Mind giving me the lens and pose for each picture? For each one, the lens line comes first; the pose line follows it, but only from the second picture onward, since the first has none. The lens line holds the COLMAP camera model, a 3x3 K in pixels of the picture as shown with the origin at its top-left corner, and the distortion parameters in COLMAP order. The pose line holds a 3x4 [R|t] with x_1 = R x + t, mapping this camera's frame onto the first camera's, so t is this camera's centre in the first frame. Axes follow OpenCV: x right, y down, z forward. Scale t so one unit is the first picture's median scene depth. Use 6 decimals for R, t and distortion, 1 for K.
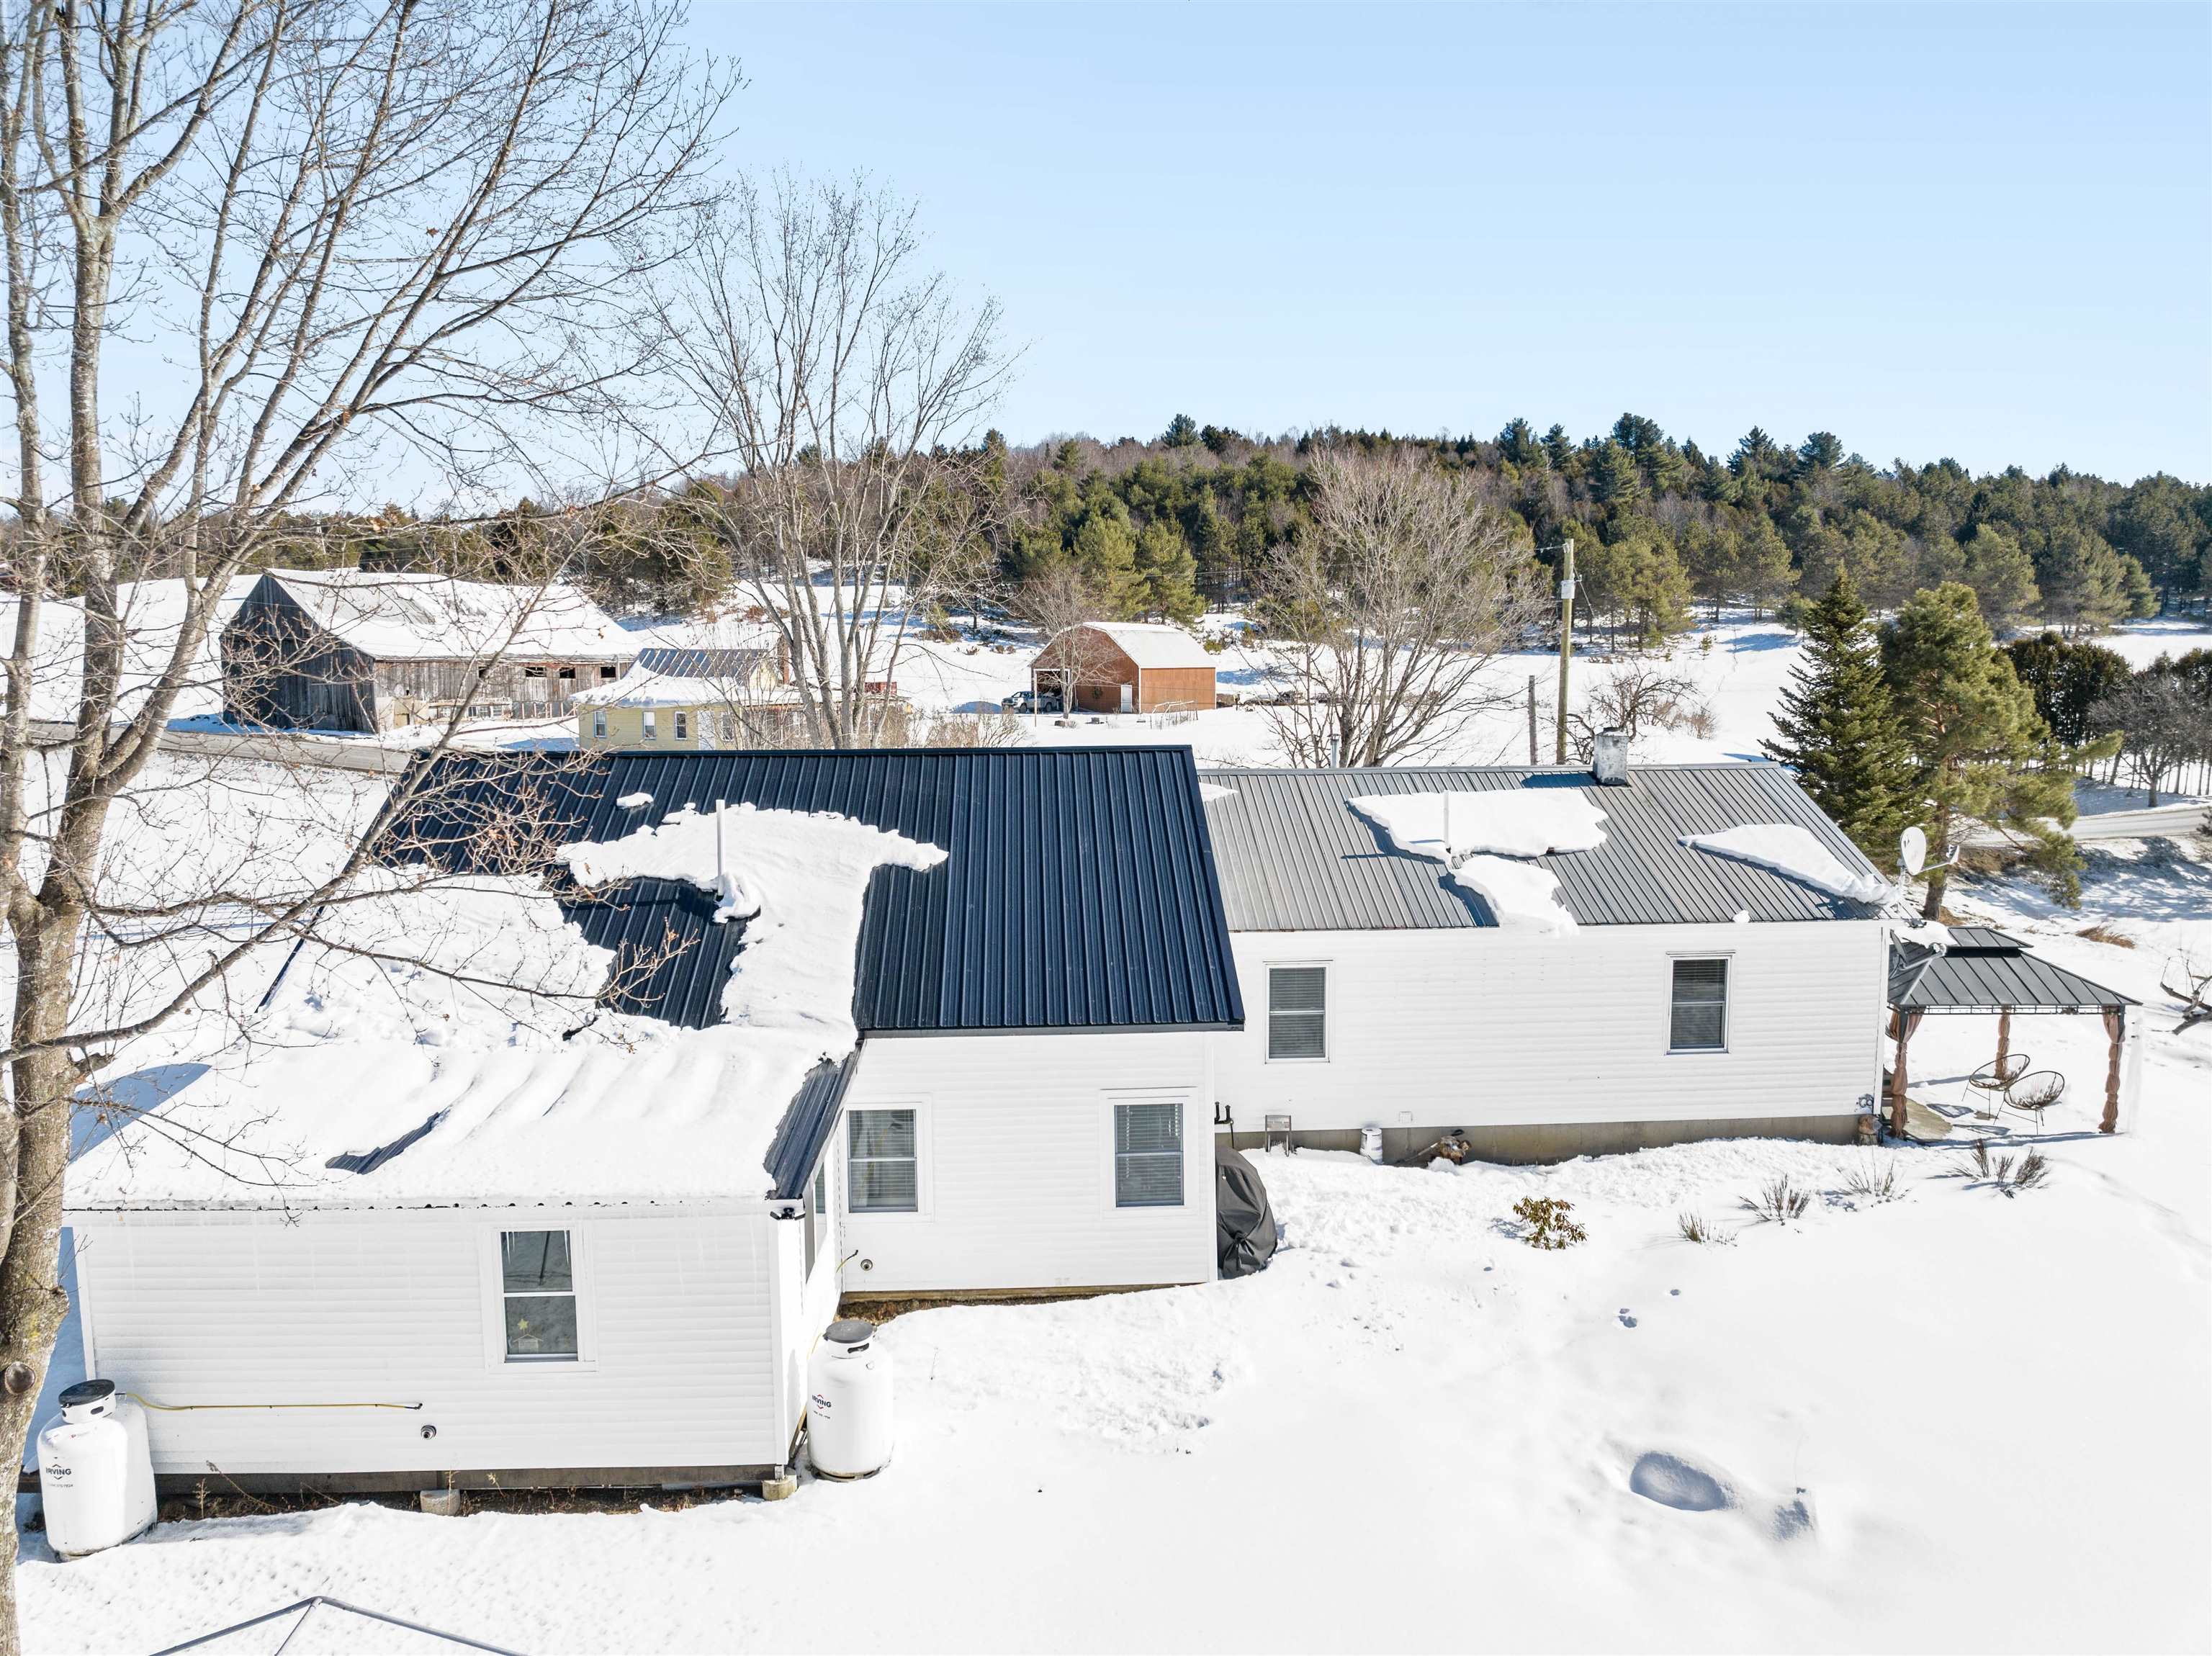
lens RADIAL K [[1565.7, 0, 1106.0], [0, 1565.7, 828.0], [0, 0, 1]] dist [-0.021192, -0.003081]
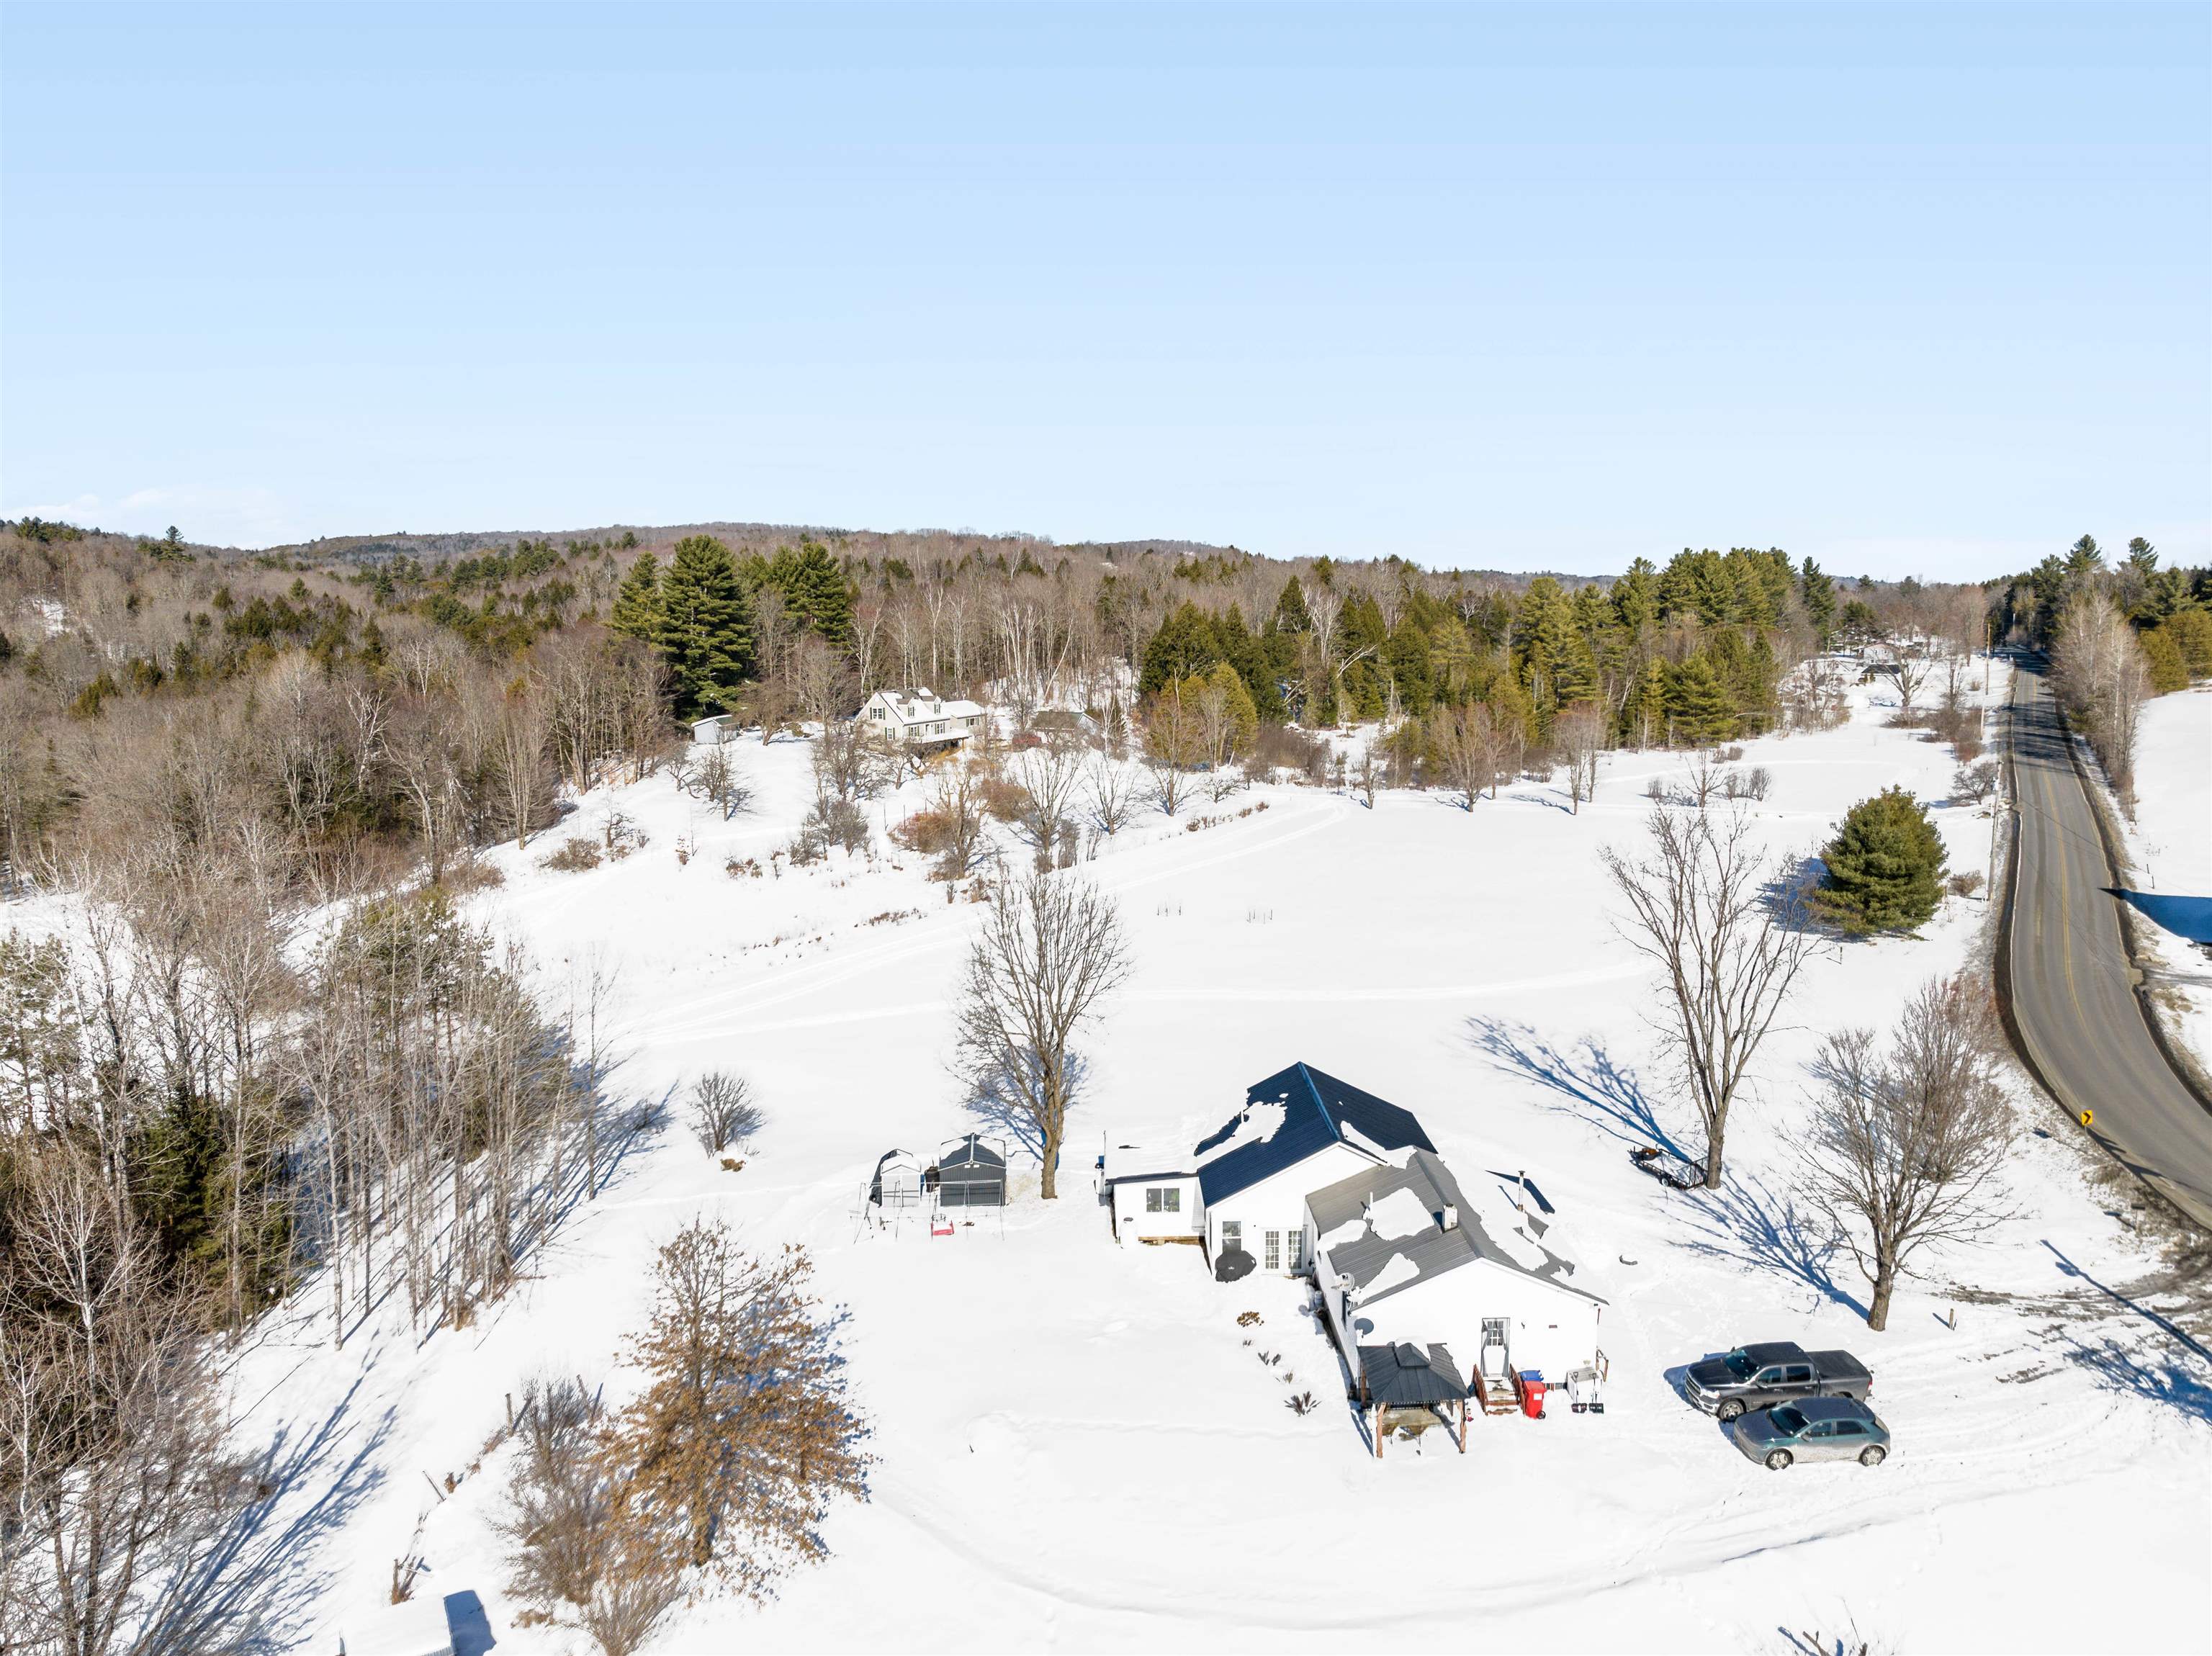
lens RADIAL K [[1565.7, 0, 1106.0], [0, 1565.7, 828.0], [0, 0, 1]] dist [-0.021192, -0.003081]
pose [[-0.037346, 0.147547, -0.988350, 3.138736], [-0.090625, 0.984464, 0.150392, -1.120000], [0.995185, 0.095186, -0.023395, 0.675269]]
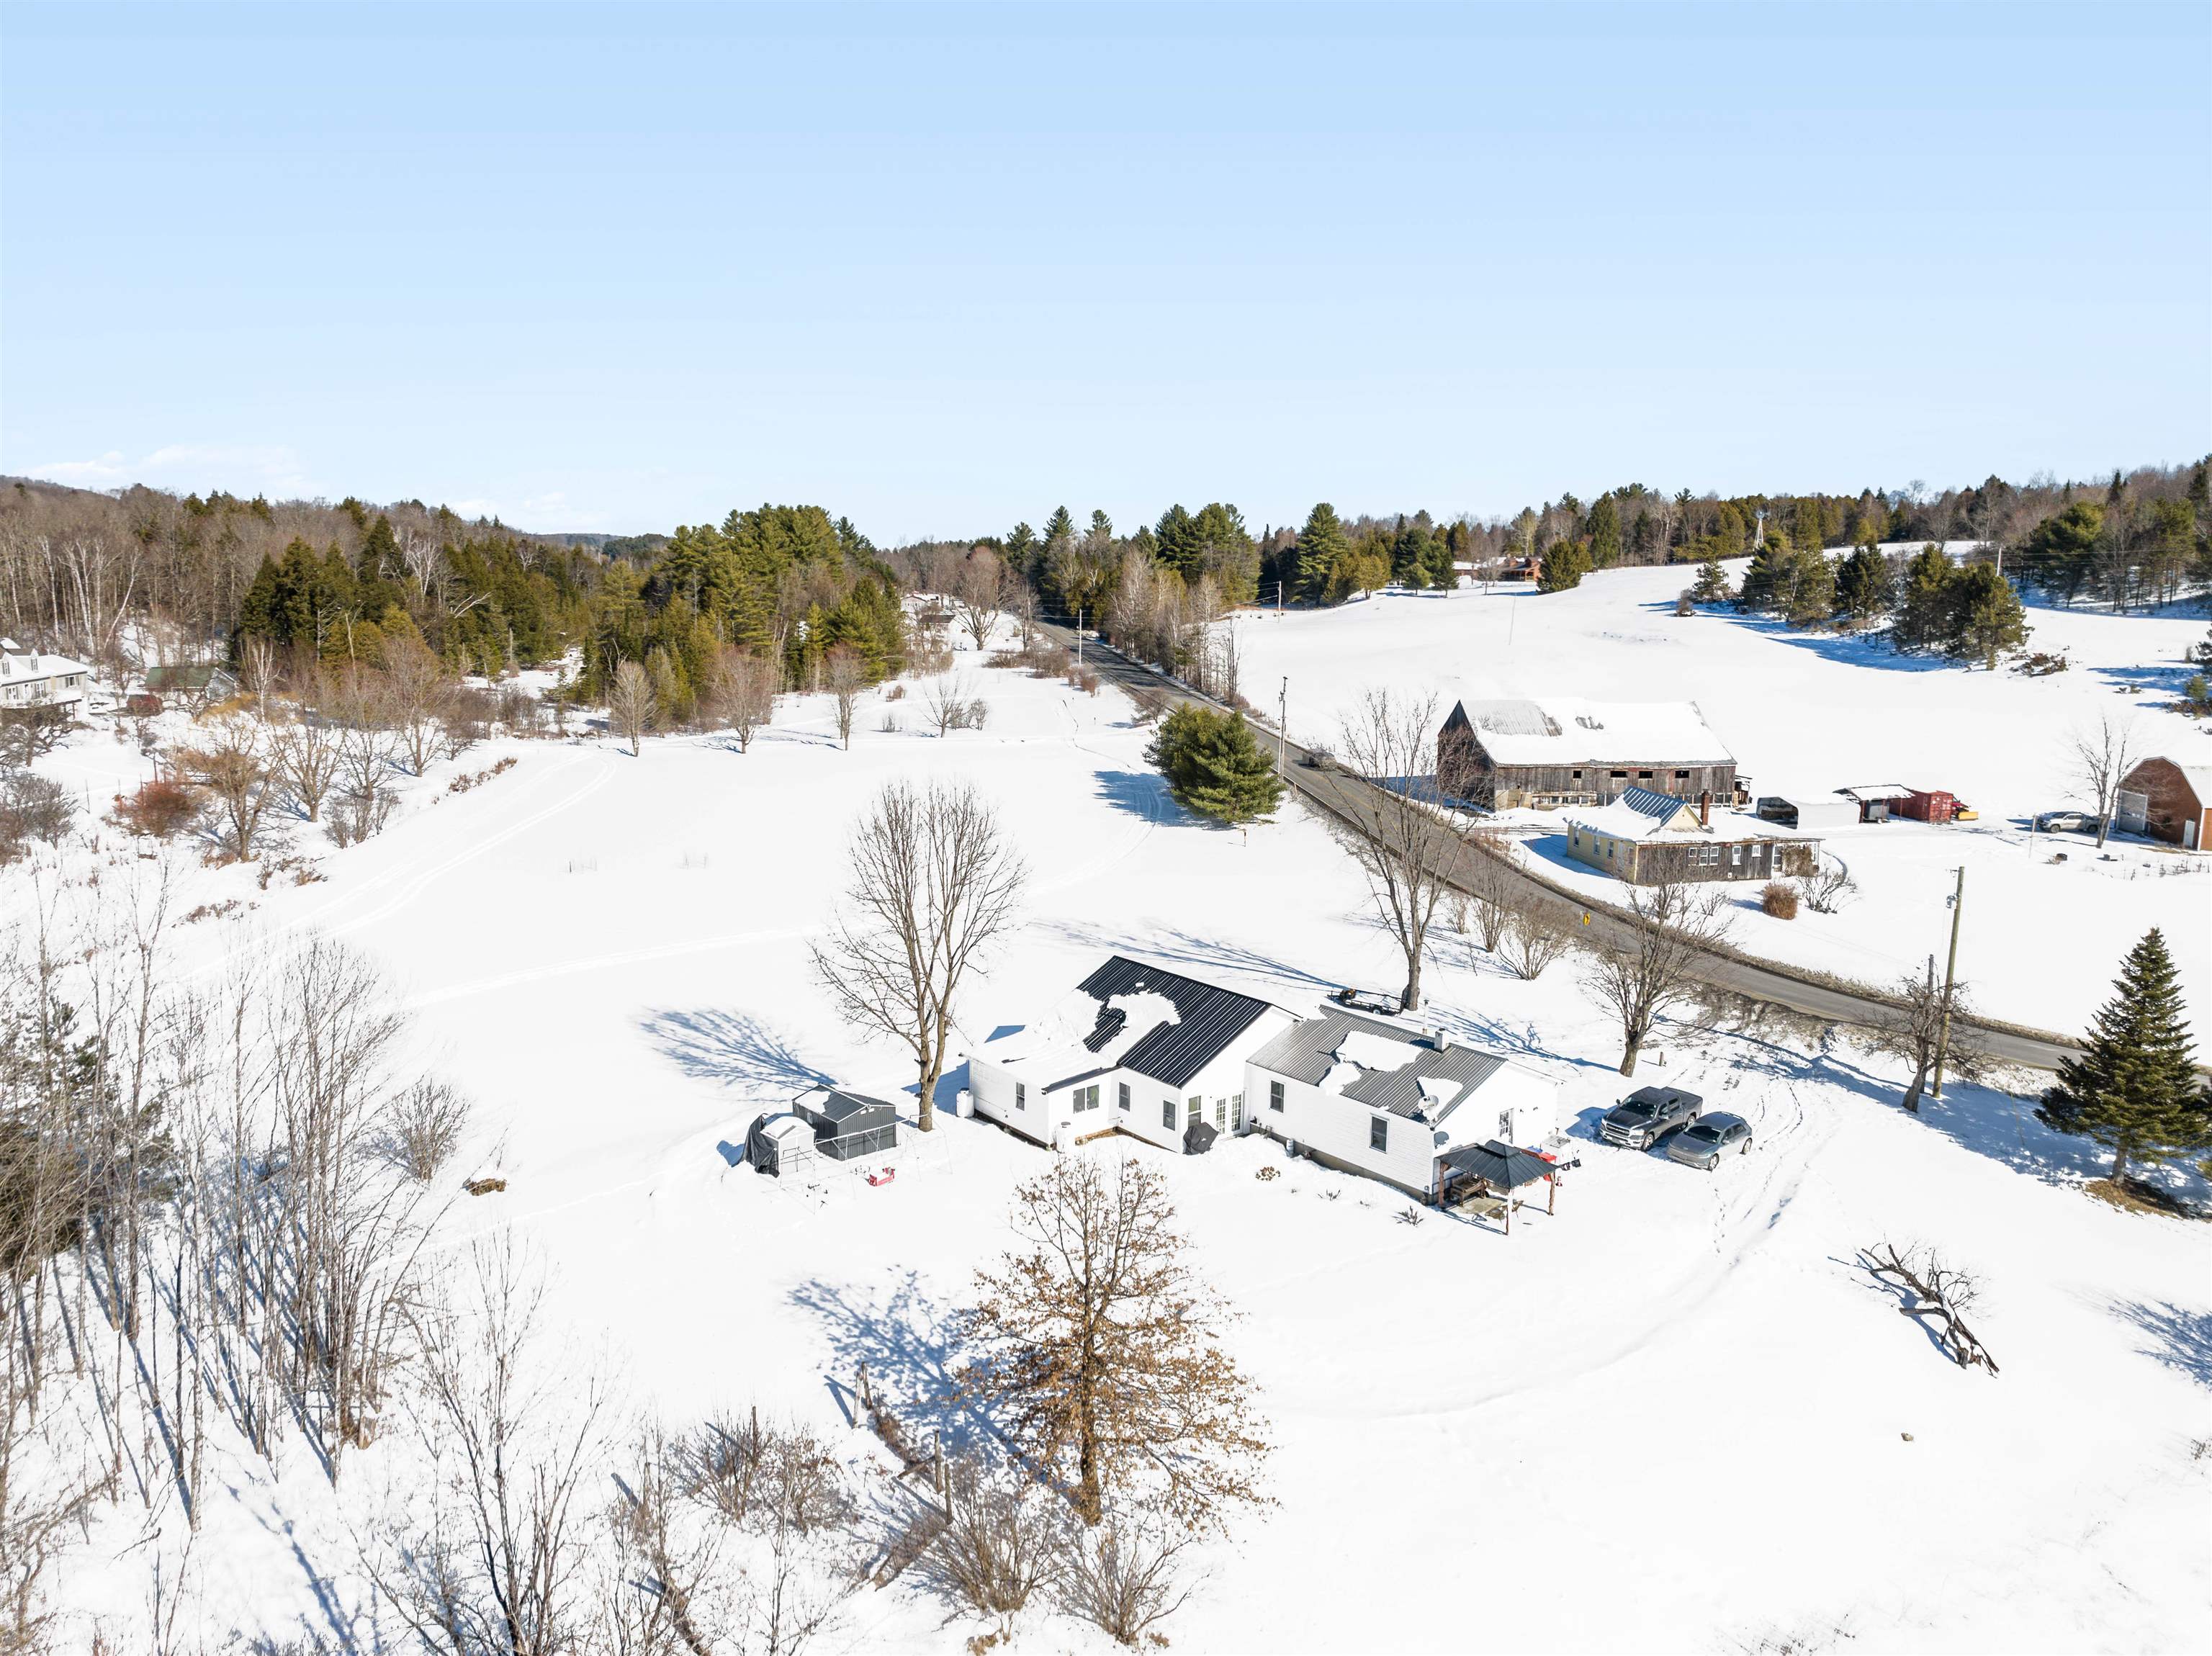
lens RADIAL K [[1565.7, 0, 1106.0], [0, 1565.7, 828.0], [0, 0, 1]] dist [-0.021192, -0.003081]
pose [[0.584128, 0.147580, -0.798132, 2.590641], [-0.098597, 0.988951, 0.110703, -0.801391], [0.805651, 0.014028, 0.592224, -1.252234]]
